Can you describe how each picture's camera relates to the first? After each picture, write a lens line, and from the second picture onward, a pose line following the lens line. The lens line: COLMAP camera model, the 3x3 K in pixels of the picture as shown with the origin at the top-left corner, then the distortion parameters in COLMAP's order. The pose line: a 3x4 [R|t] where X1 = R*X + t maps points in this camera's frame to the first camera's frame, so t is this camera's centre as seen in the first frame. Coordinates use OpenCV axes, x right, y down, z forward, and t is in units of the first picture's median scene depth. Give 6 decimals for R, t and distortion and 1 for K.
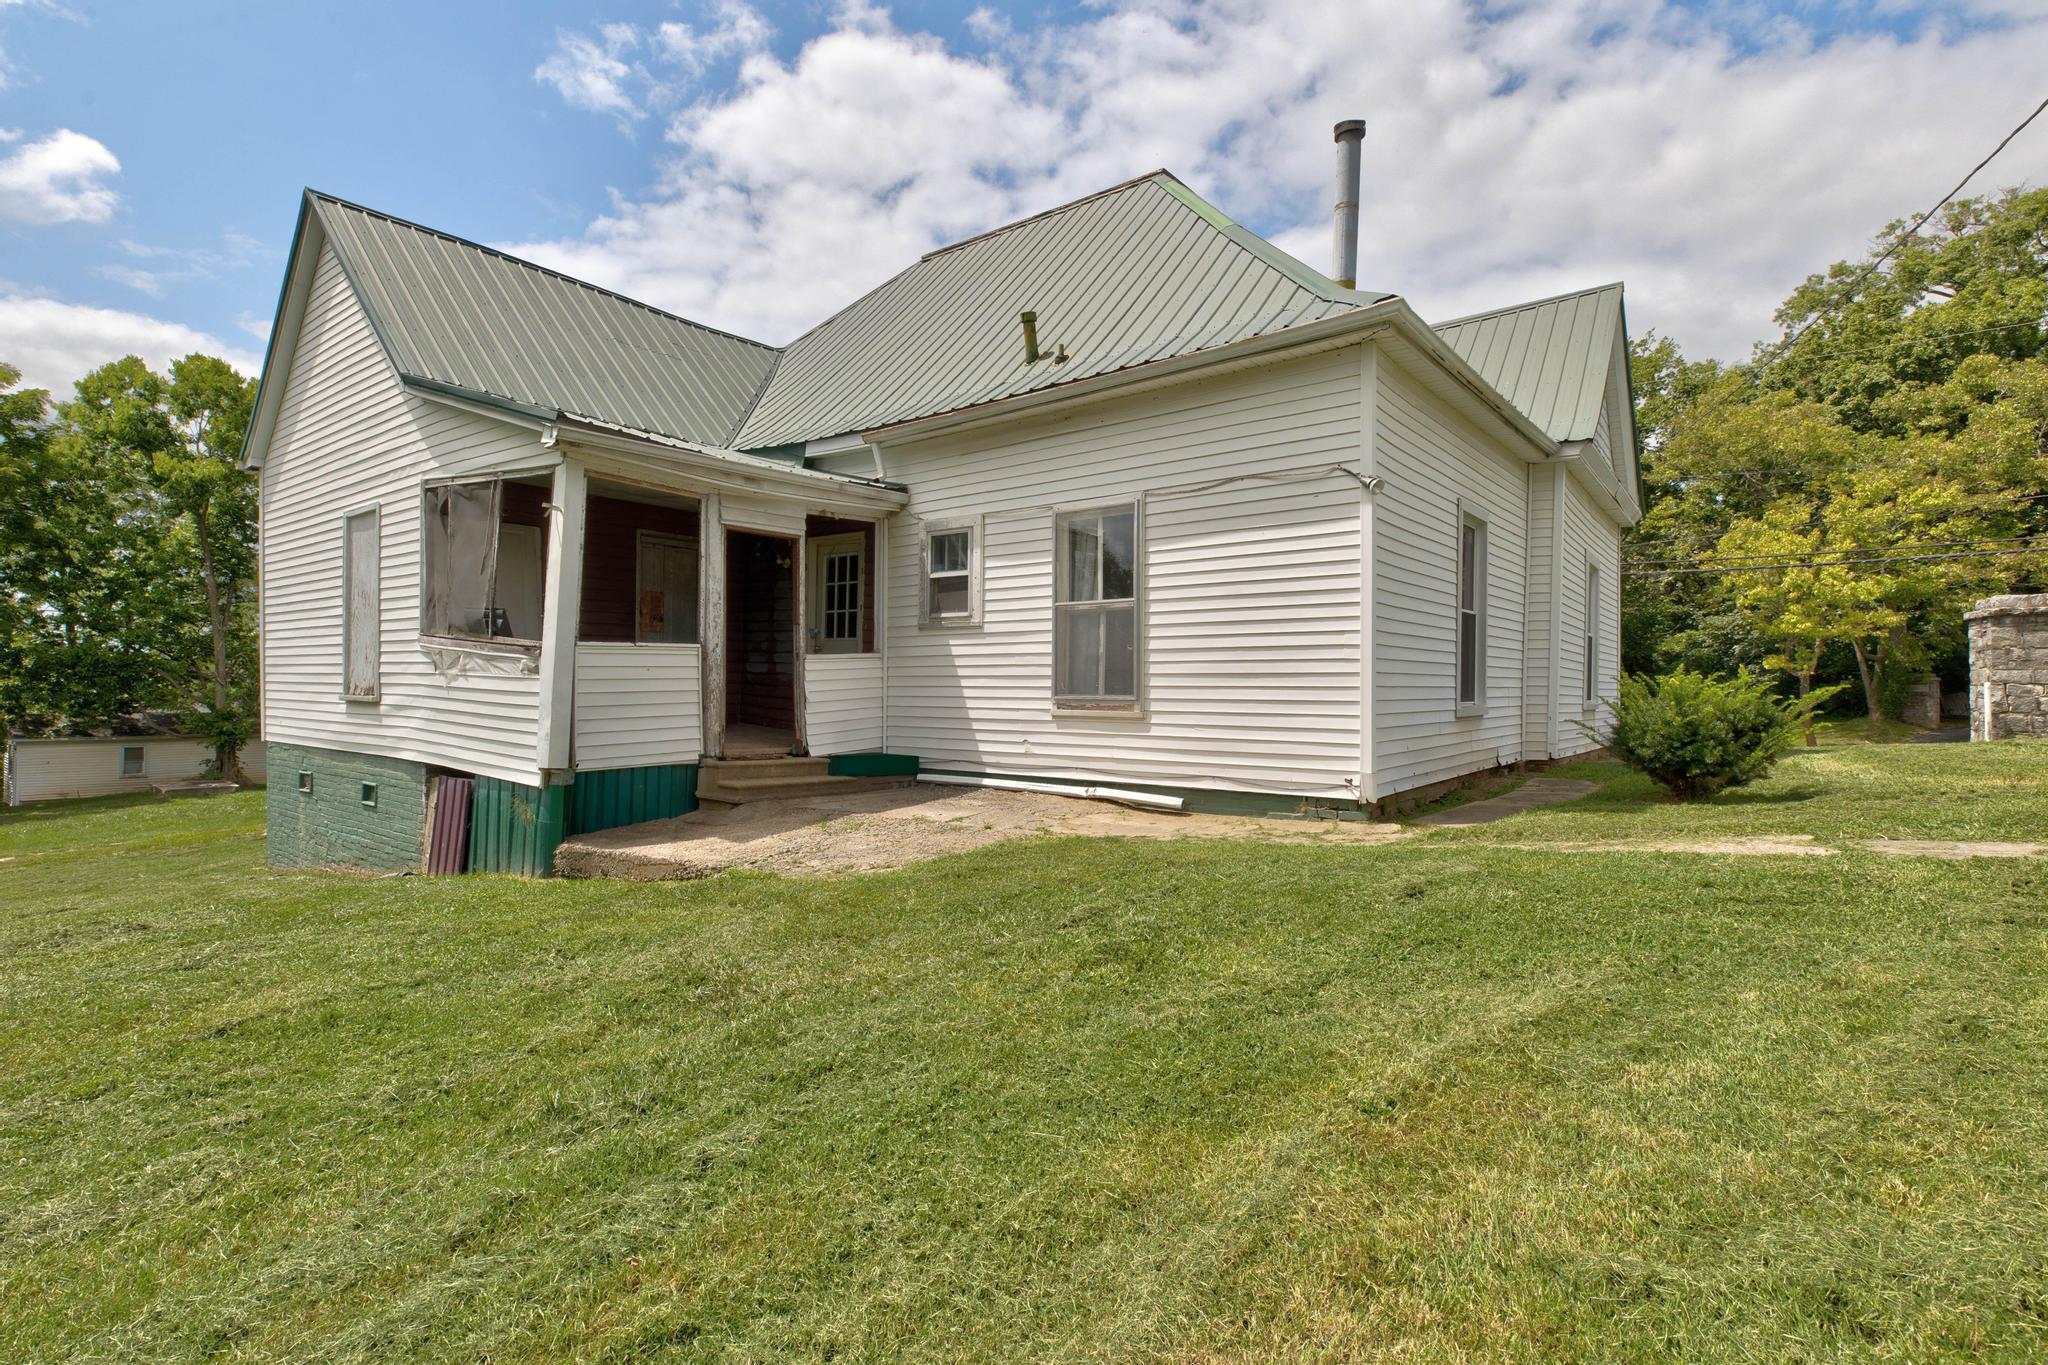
lens RADIAL K [[964.3, 0, 1024.0], [0, 964.3, 682.5], [0, 0, 1]] dist [0.001837, -0.000178]
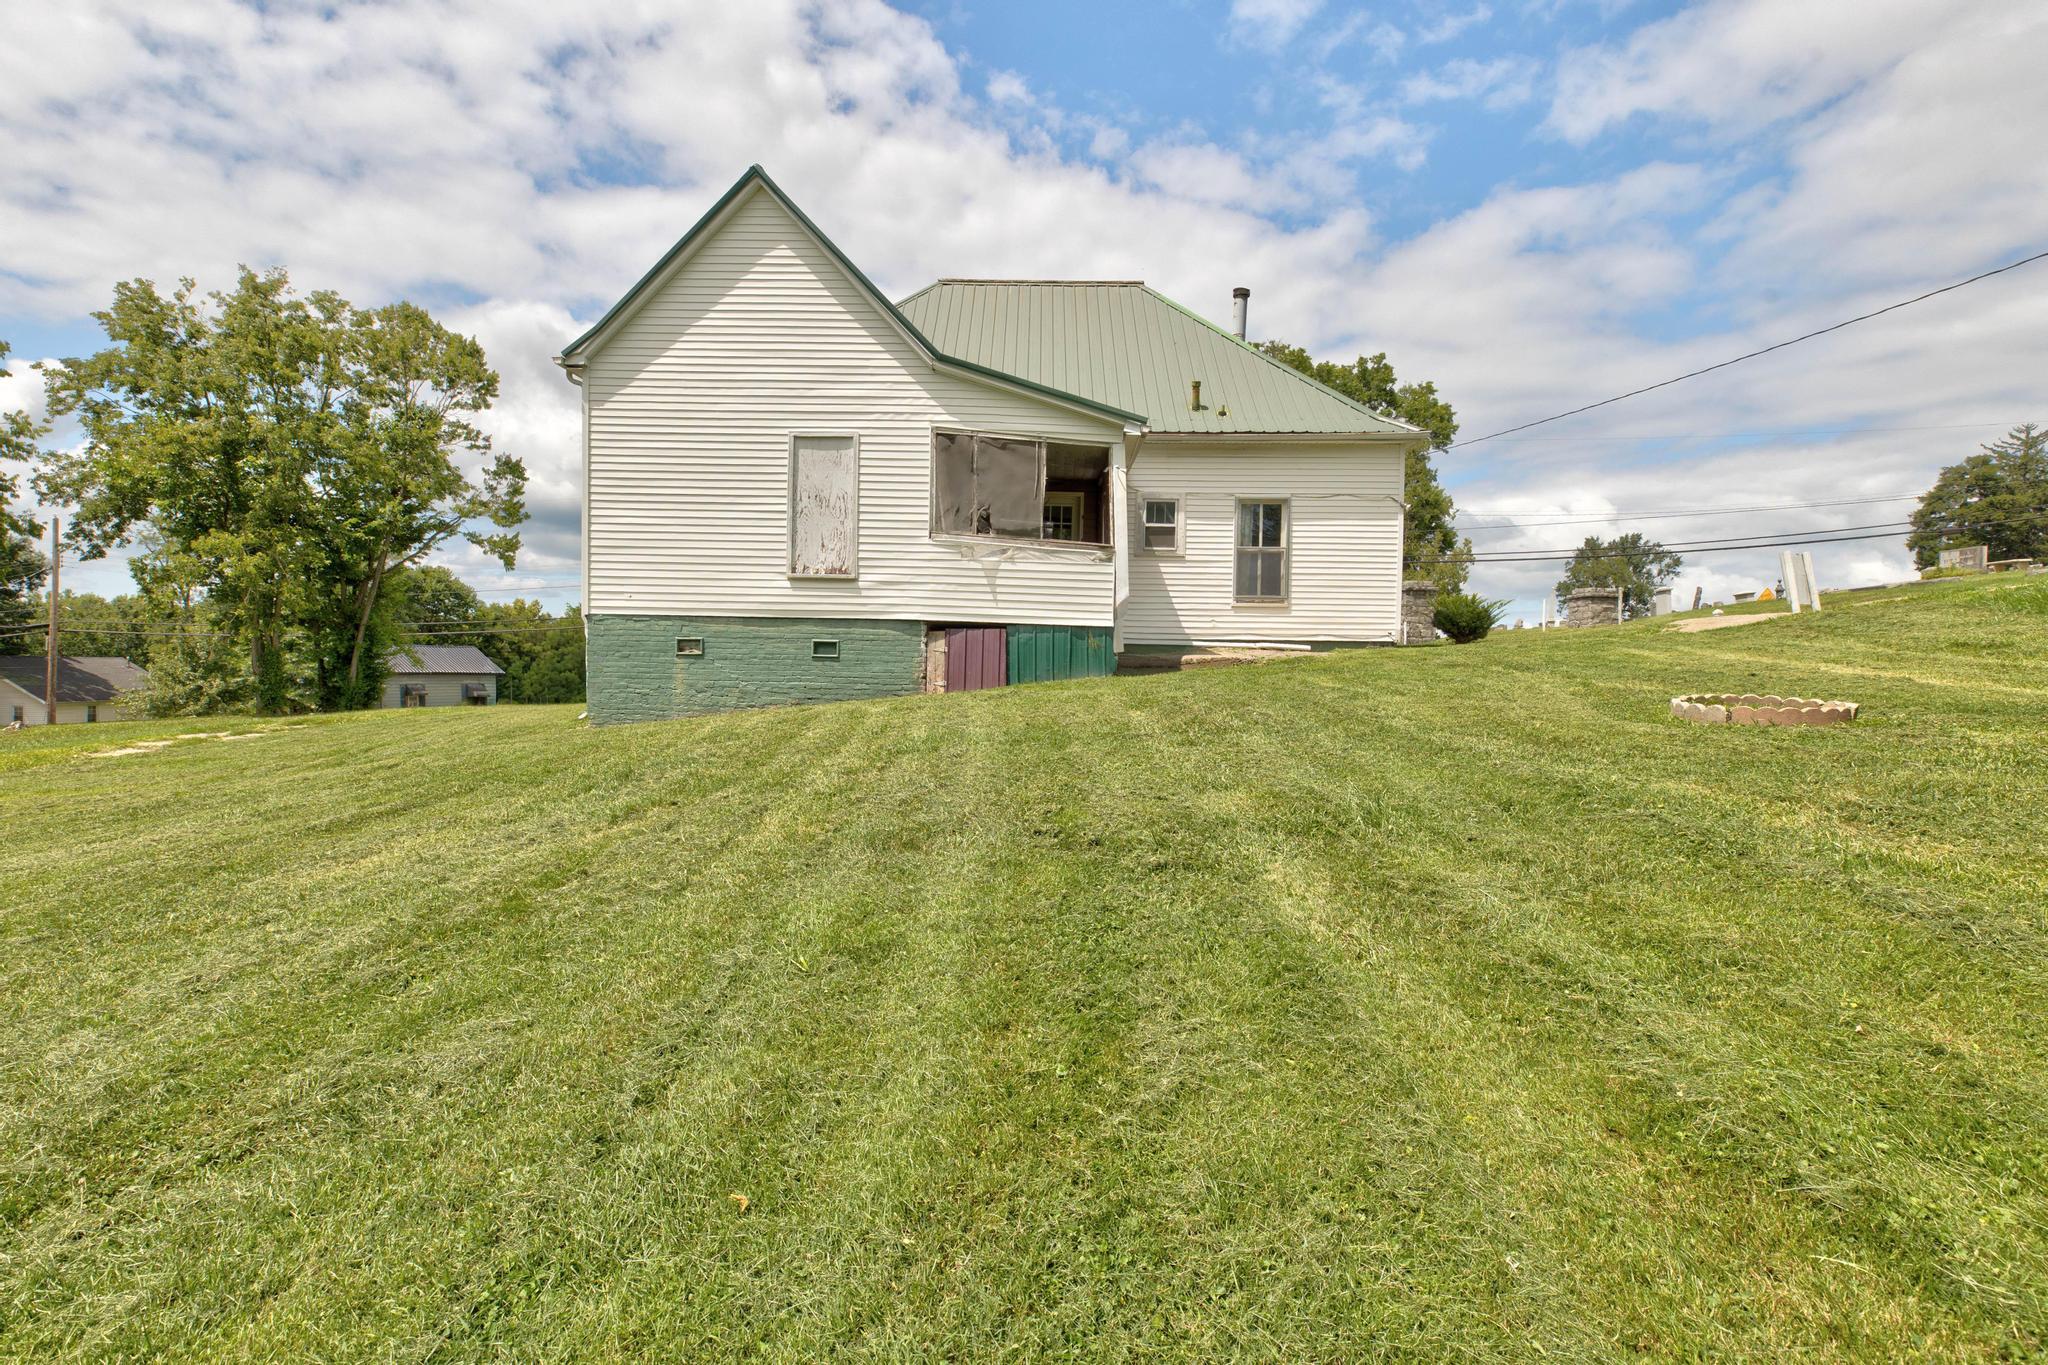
lens RADIAL K [[925.4, 0, 1016.0], [0, 925.4, 682.2], [0, 0, 1]] dist [0.008199, -0.000692]
pose [[0.808148, -0.004361, 0.588963, -1.383809], [-0.013069, 0.999594, 0.025335, 0.142837], [-0.588834, -0.028171, 0.807763, -0.218111]]
